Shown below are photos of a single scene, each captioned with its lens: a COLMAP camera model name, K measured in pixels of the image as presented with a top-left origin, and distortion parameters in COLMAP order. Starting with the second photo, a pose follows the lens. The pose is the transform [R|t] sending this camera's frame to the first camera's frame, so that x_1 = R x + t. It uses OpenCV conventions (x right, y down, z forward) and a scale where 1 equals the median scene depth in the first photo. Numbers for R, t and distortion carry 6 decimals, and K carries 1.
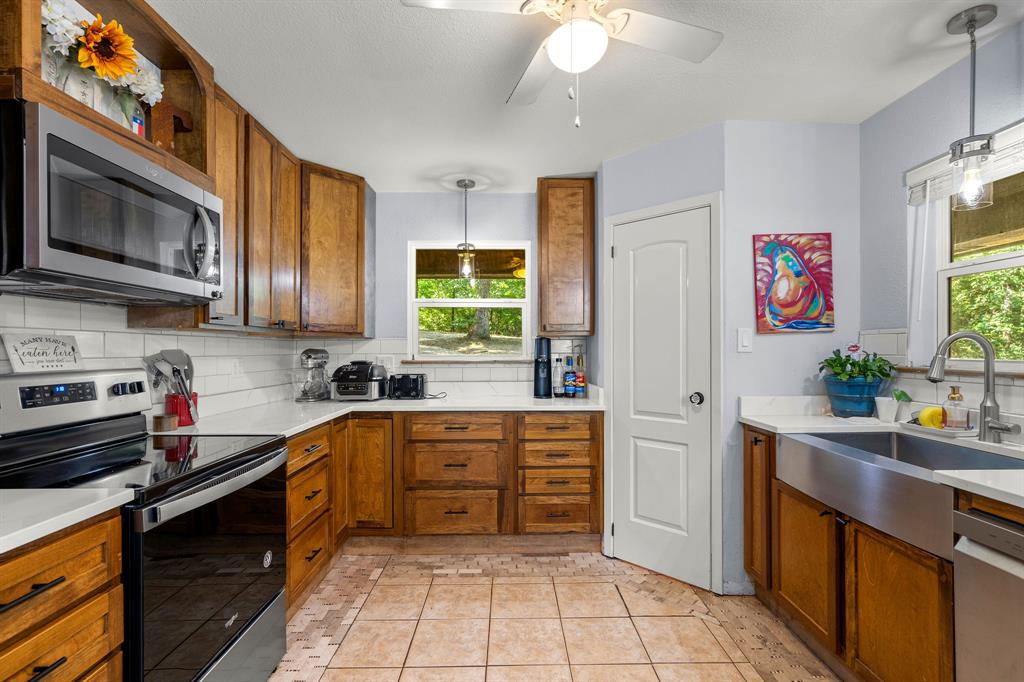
lens RADIAL K [[476.4, 0, 514.1], [0, 476.4, 345.7], [0, 0, 1]] dist [-0.001494, 0.006648]
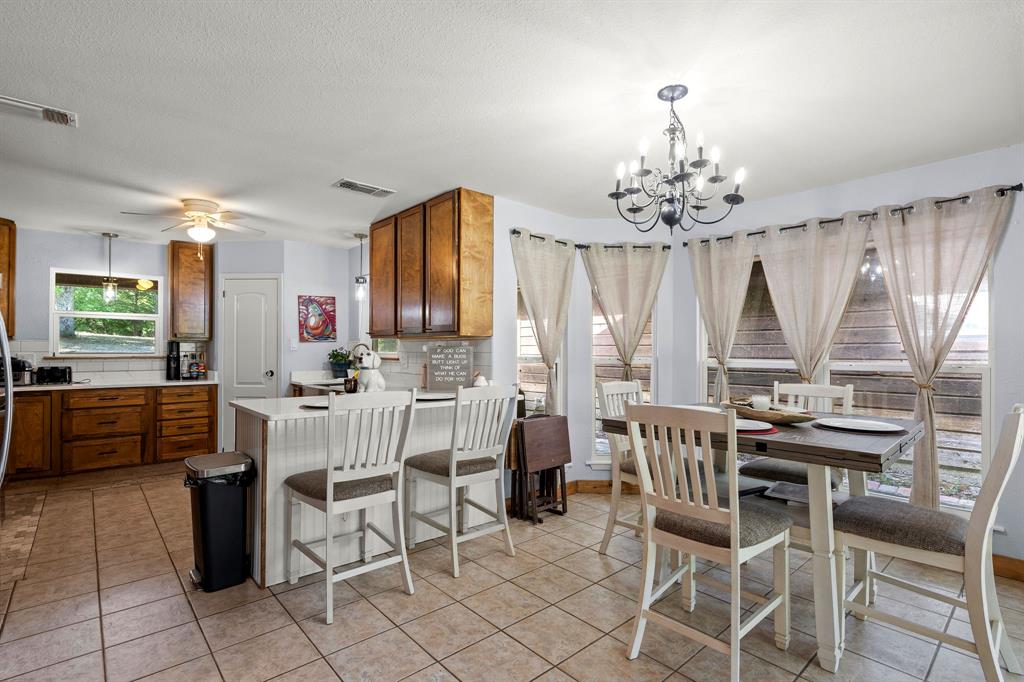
lens RADIAL K [[485.6, 0, 515.5], [0, 485.6, 348.0], [0, 0, 1]] dist [-0.000263, -0.000232]
pose [[0.756628, 0.006141, 0.653817, -0.151587], [-0.006792, 0.999976, -0.001532, -0.000813], [-0.653811, -0.003281, 0.756651, -1.071781]]
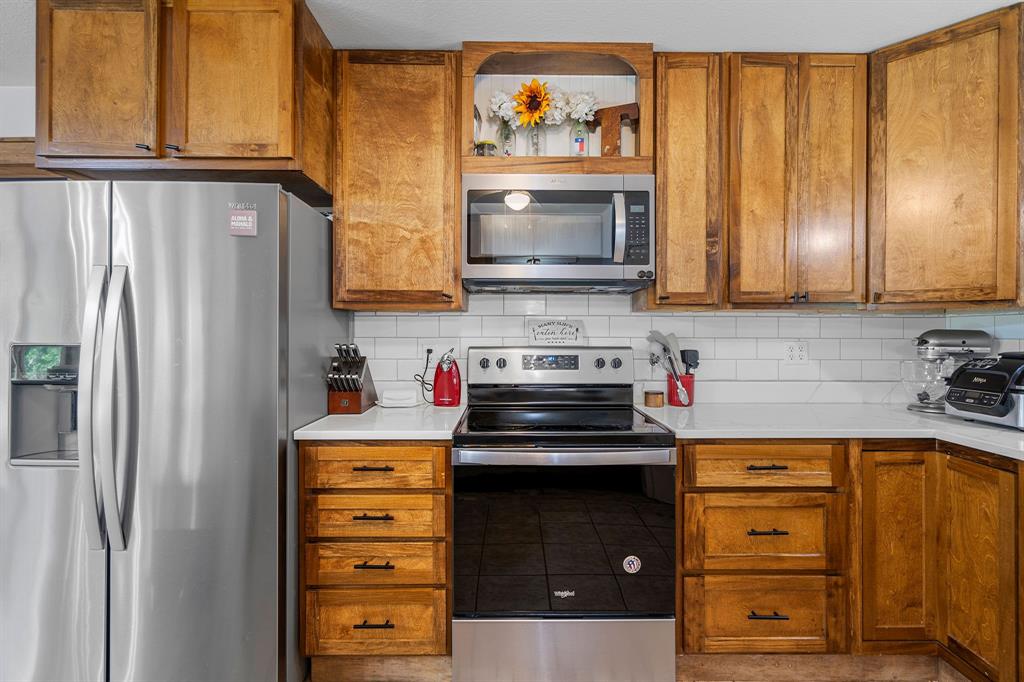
lens RADIAL K [[470.6, 0, 511.7], [0, 470.6, 328.0], [0, 0, 1]] dist [-0.001028, 0.000671]
pose [[-0.013993, -0.003665, -0.999895, 0.232169], [0.006941, 0.999969, -0.003763, 0.003200], [0.999878, -0.006993, -0.013967, 0.494491]]
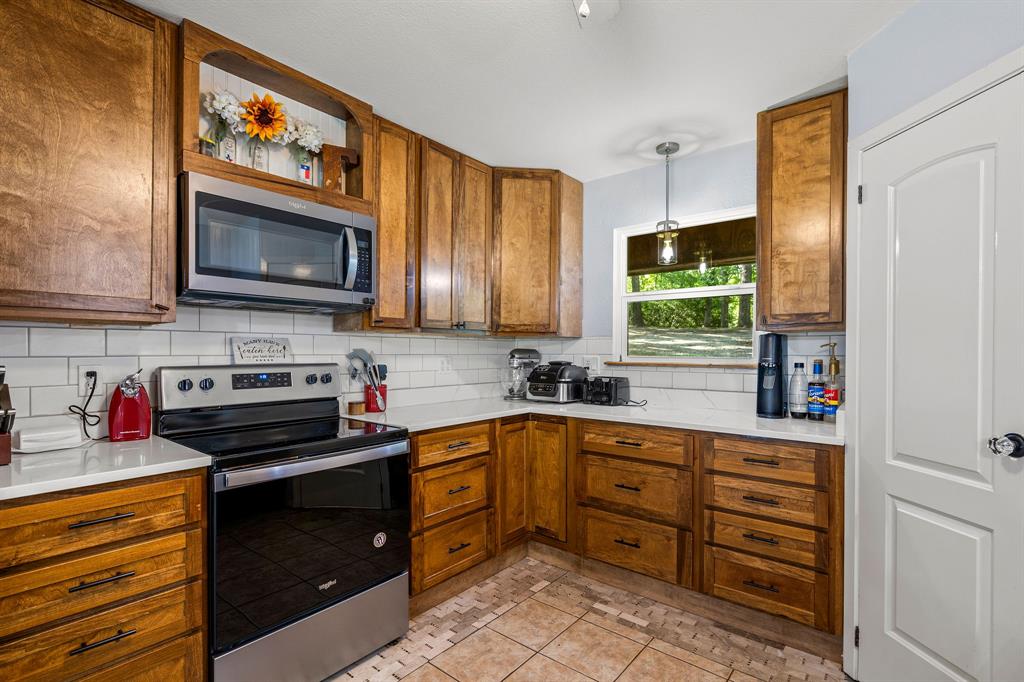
lens RADIAL K [[481.5, 0, 516.8], [0, 481.5, 350.5], [0, 0, 1]] dist [0.002188, 0.000991]
pose [[0.765490, 0.003979, -0.643436, 0.271257], [0.000921, 0.999973, 0.007280, 0.003064], [0.643448, -0.006165, 0.765465, 0.224572]]
